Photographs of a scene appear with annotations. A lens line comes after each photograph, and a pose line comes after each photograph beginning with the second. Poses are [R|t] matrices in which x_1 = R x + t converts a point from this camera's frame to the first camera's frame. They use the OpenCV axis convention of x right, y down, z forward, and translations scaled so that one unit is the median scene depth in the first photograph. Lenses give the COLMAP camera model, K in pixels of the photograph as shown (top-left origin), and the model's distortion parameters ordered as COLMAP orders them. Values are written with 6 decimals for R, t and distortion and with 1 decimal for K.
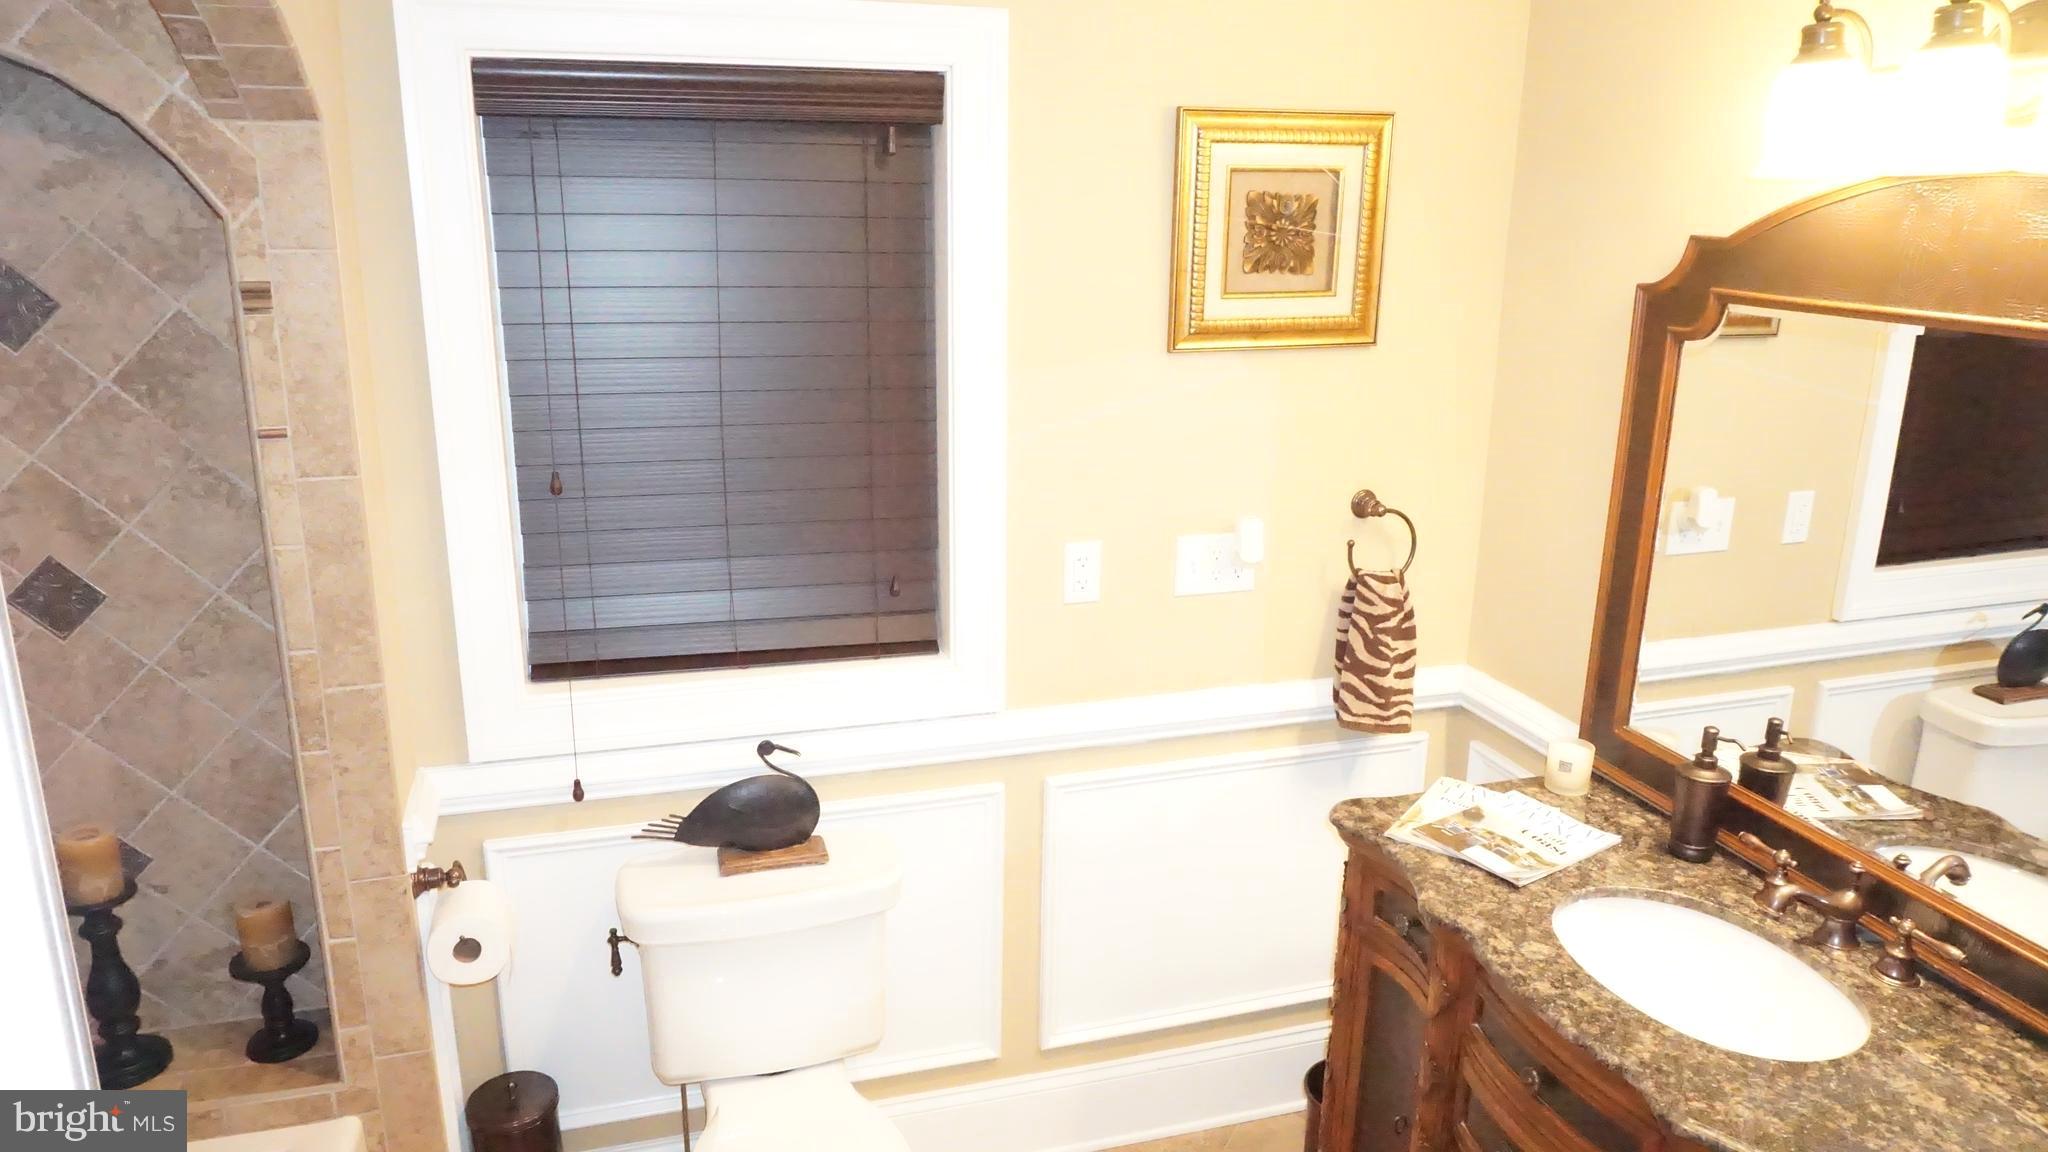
lens RADIAL K [[1373.3, 0, 984.1], [0, 1373.3, 560.6], [0, 0, 1]] dist [-0.035195, 0.032331]
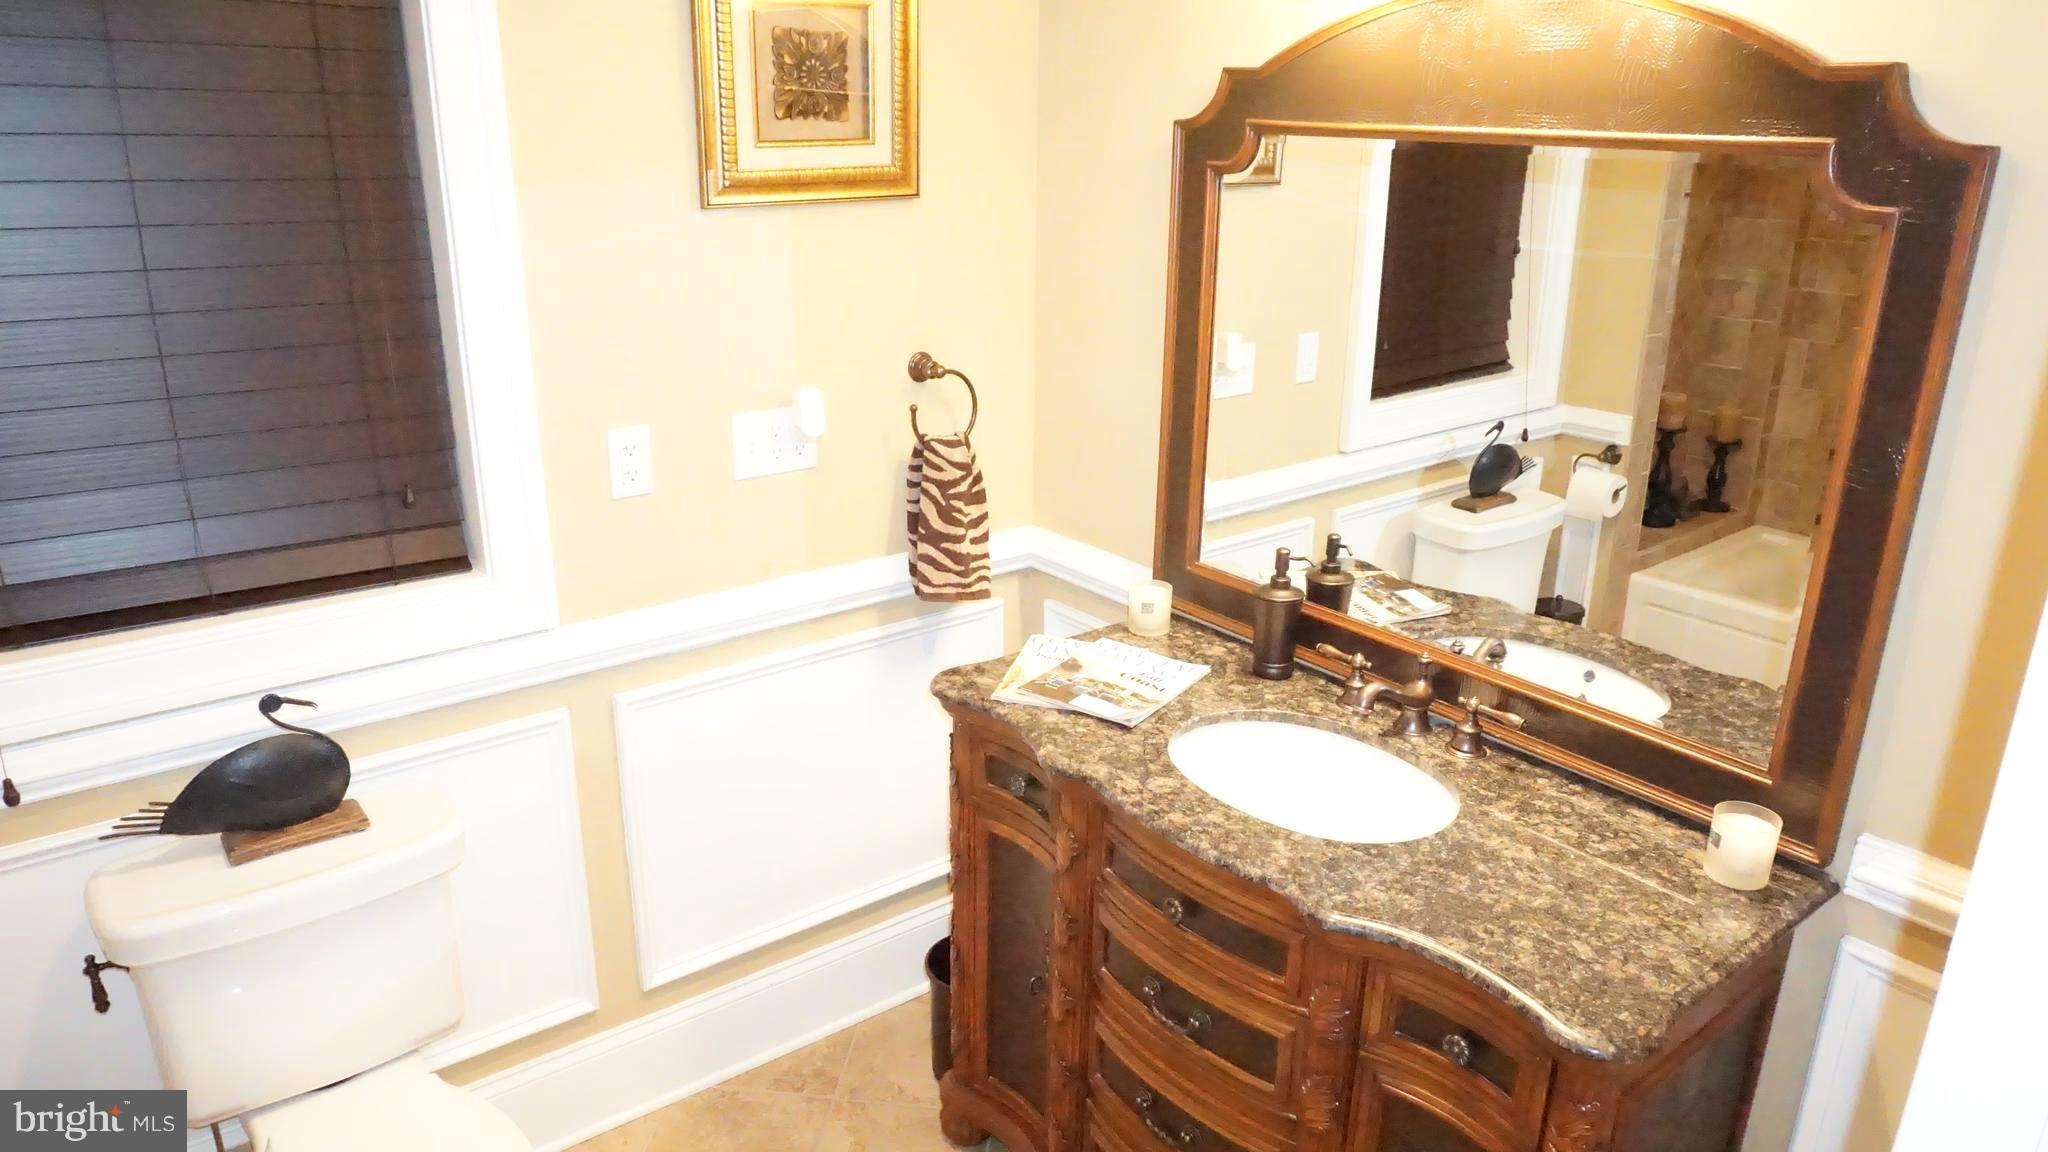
lens RADIAL K [[1373.3, 0, 967.2], [0, 1373.3, 592.0], [0, 0, 1]] dist [-0.035195, 0.032331]
pose [[0.931231, -0.114356, 0.346023, -0.045558], [0.089059, 0.992113, 0.088201, 0.035526], [-0.353380, -0.051319, 0.934071, 0.094658]]
